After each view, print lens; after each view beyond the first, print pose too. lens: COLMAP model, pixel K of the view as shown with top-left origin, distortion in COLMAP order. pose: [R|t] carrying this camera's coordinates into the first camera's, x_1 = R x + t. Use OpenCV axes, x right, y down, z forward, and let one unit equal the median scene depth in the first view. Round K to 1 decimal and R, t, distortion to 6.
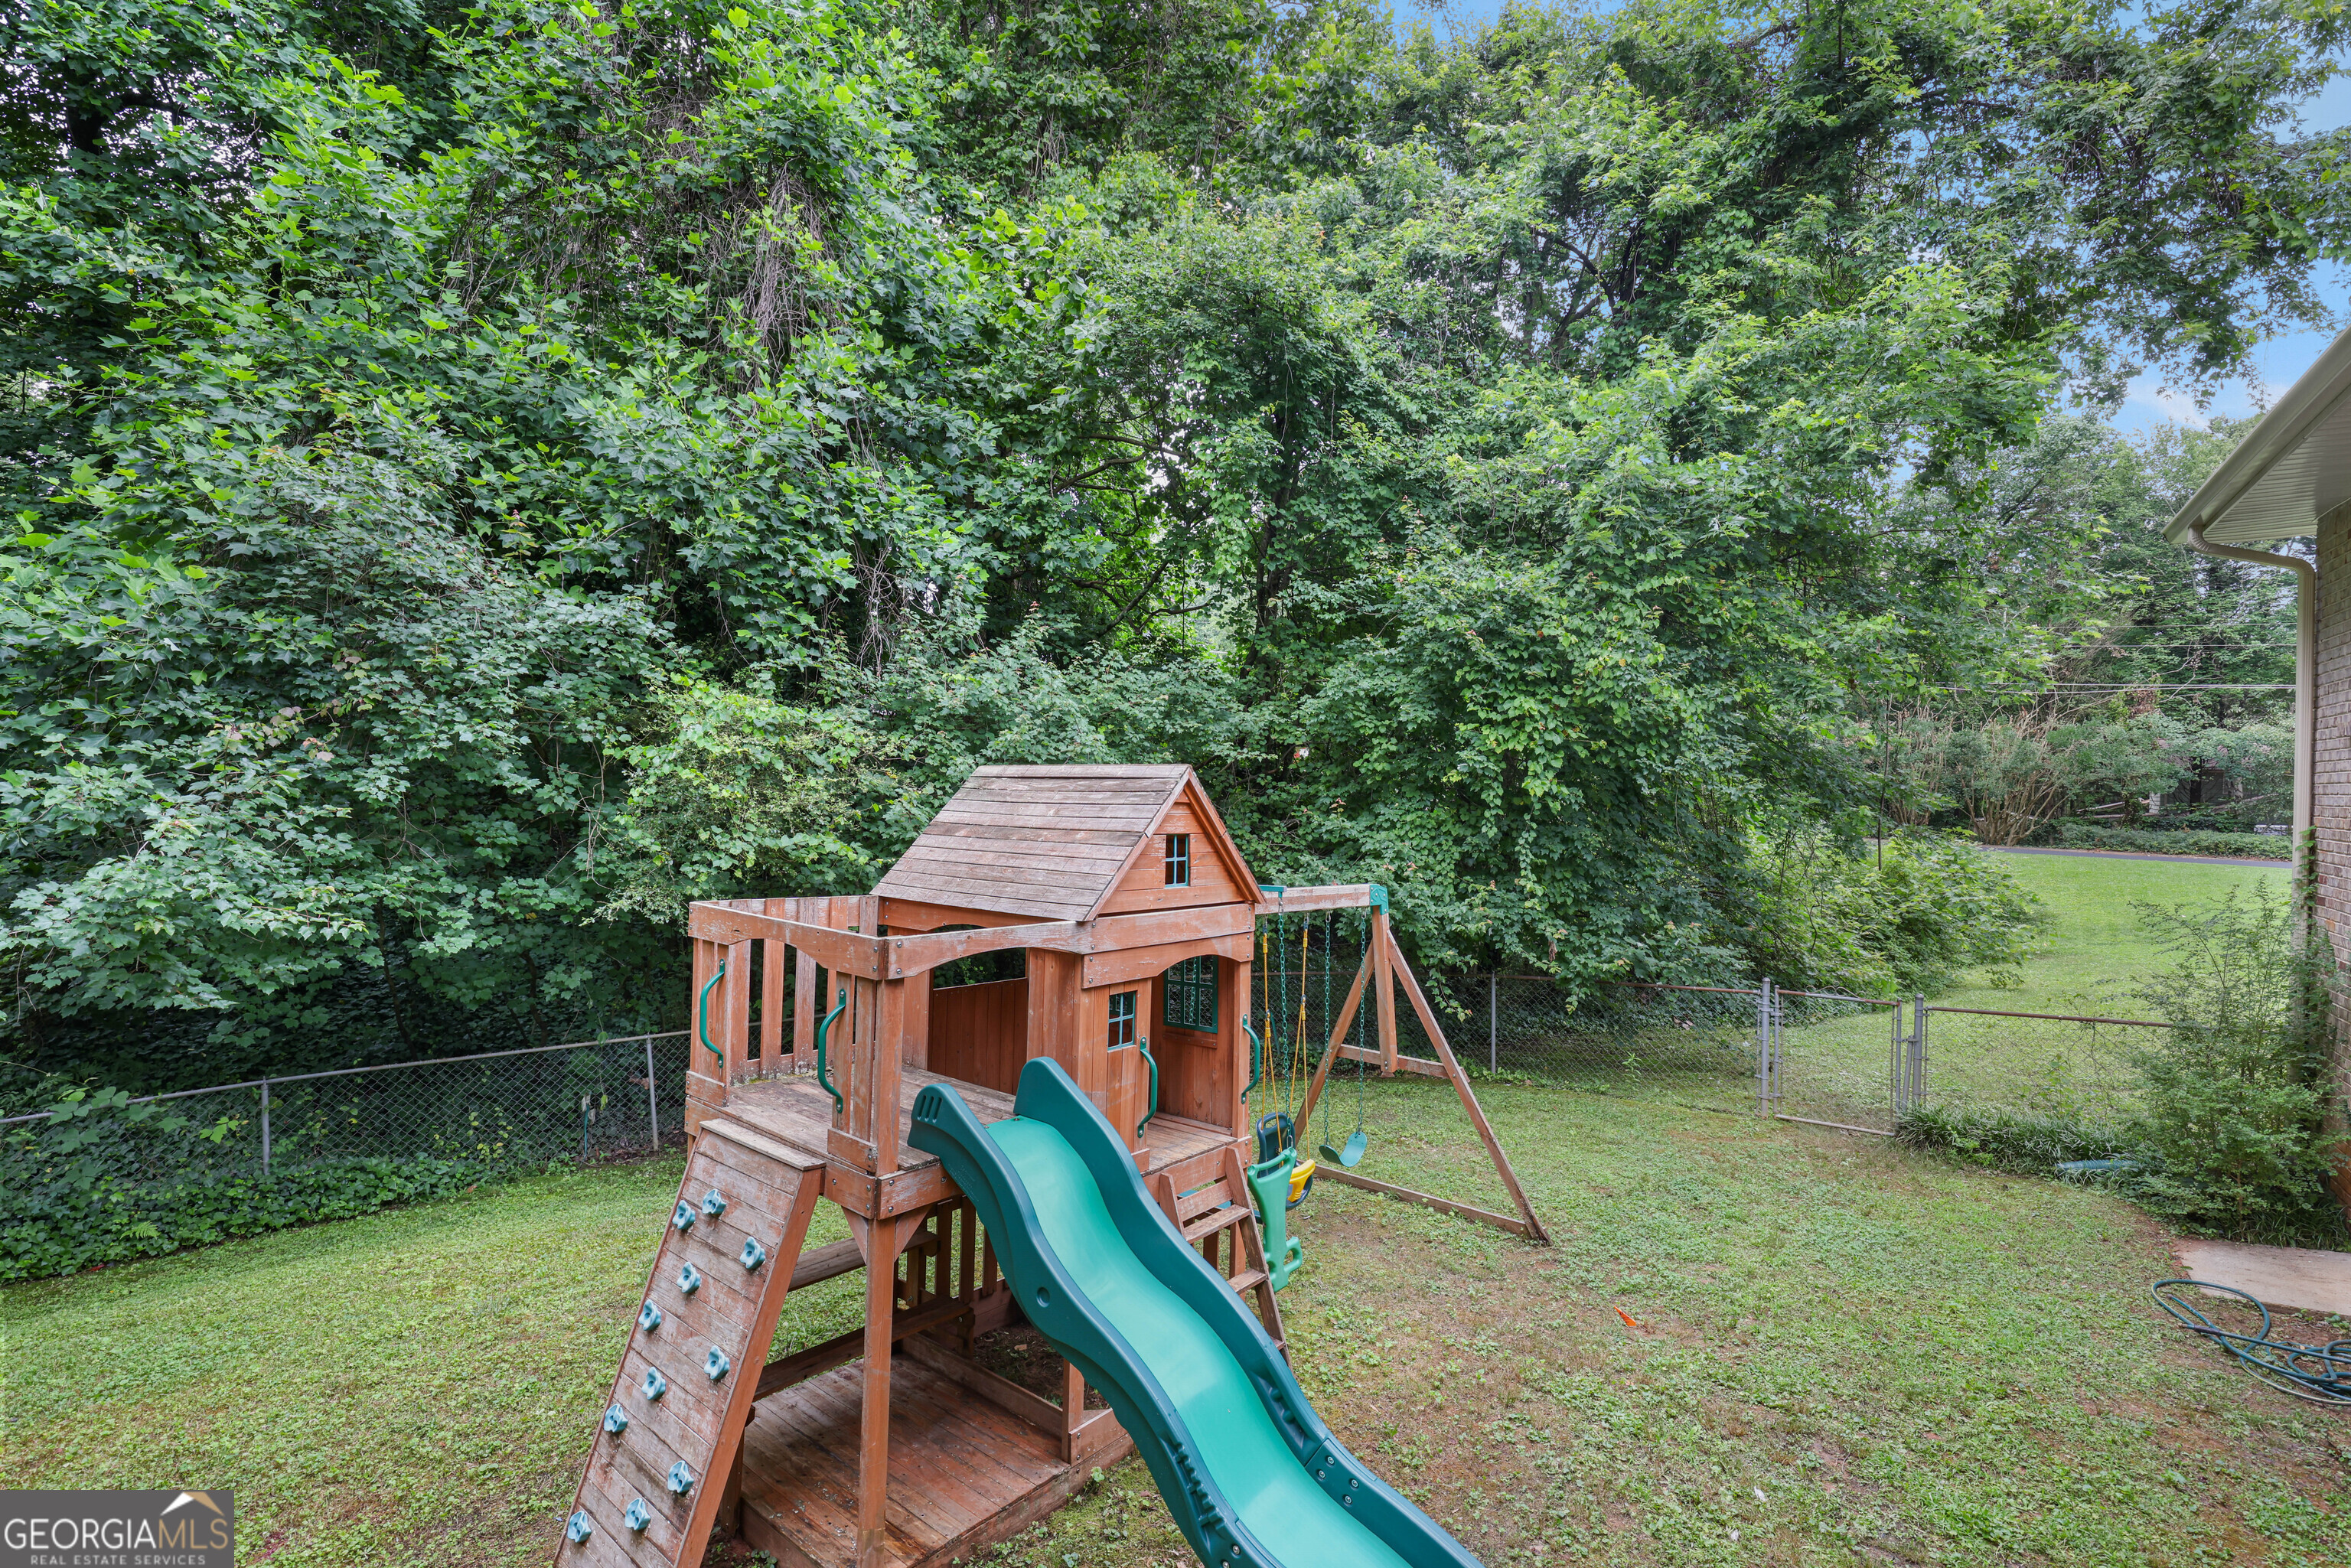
lens RADIAL K [[1106.3, 0, 1178.0], [0, 1106.3, 785.9], [0, 0, 1]] dist [-0.000542, 0.000088]
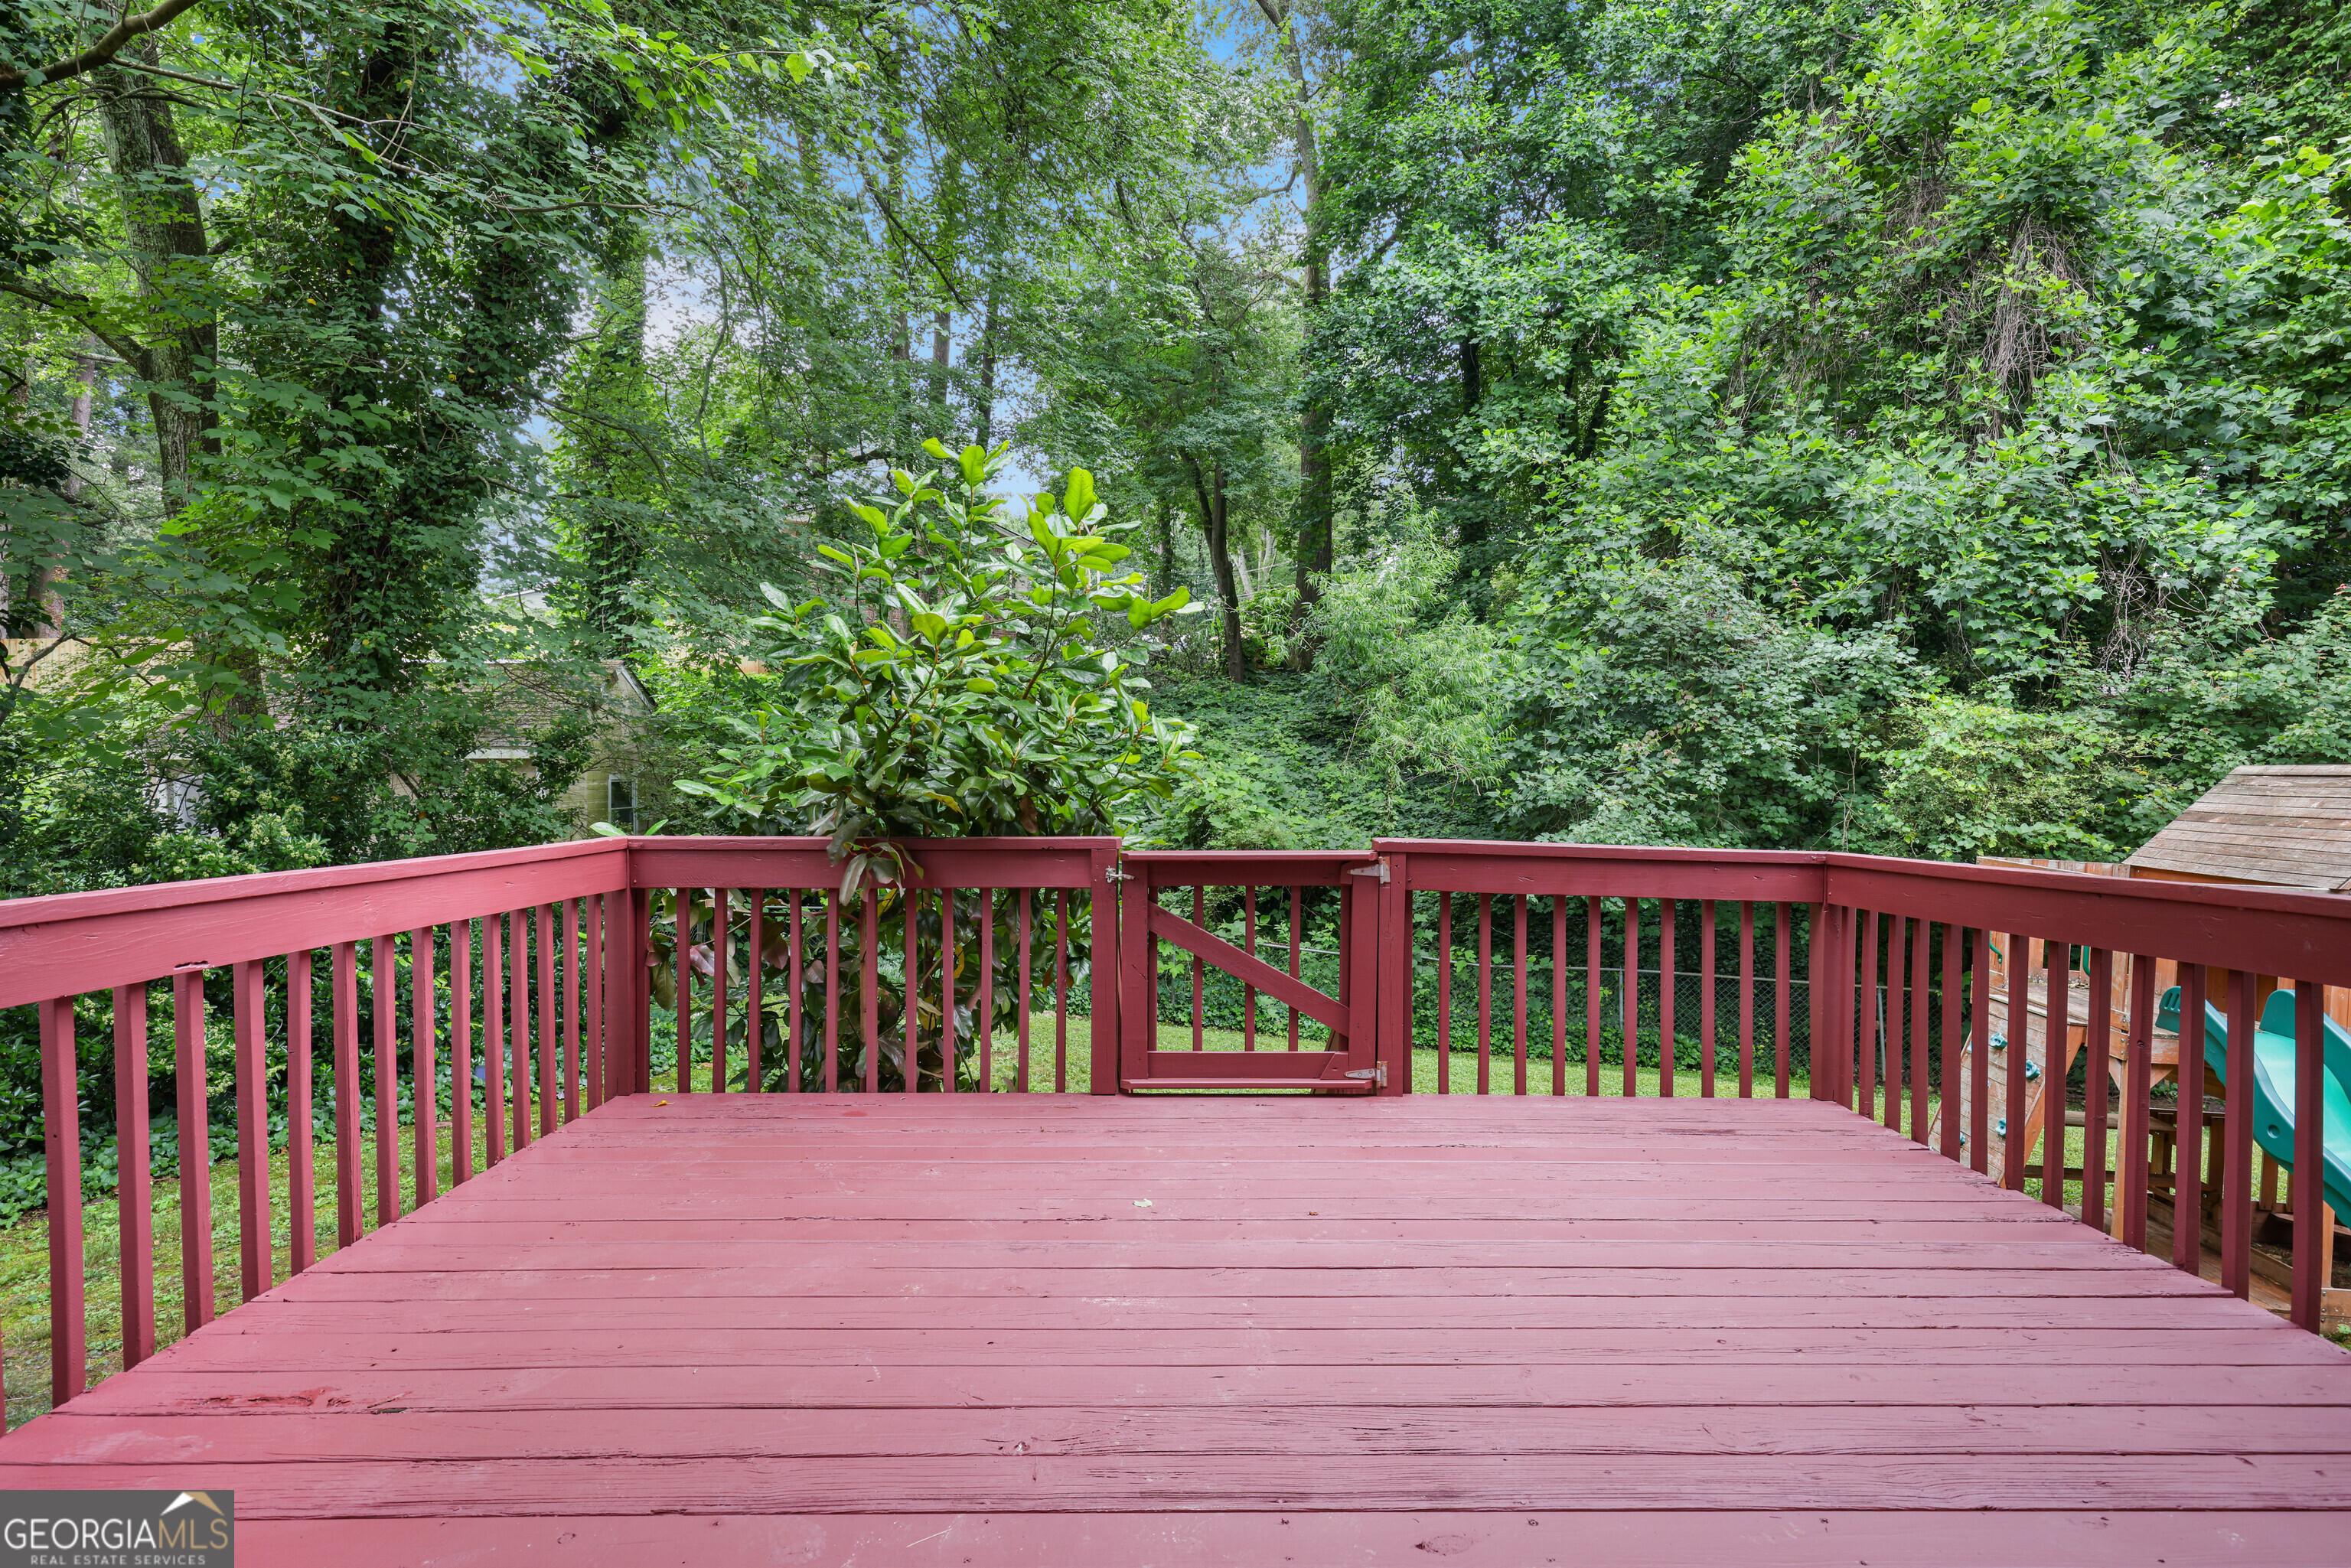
lens RADIAL K [[1106.3, 0, 1176.8], [0, 1106.3, 800.5], [0, 0, 1]] dist [-0.000542, 0.000088]
pose [[0.568414, 0.018512, -0.822534, 0.088308], [-0.003513, 0.999792, 0.020074, -0.000321], [0.822735, -0.008521, 0.568361, -0.363504]]
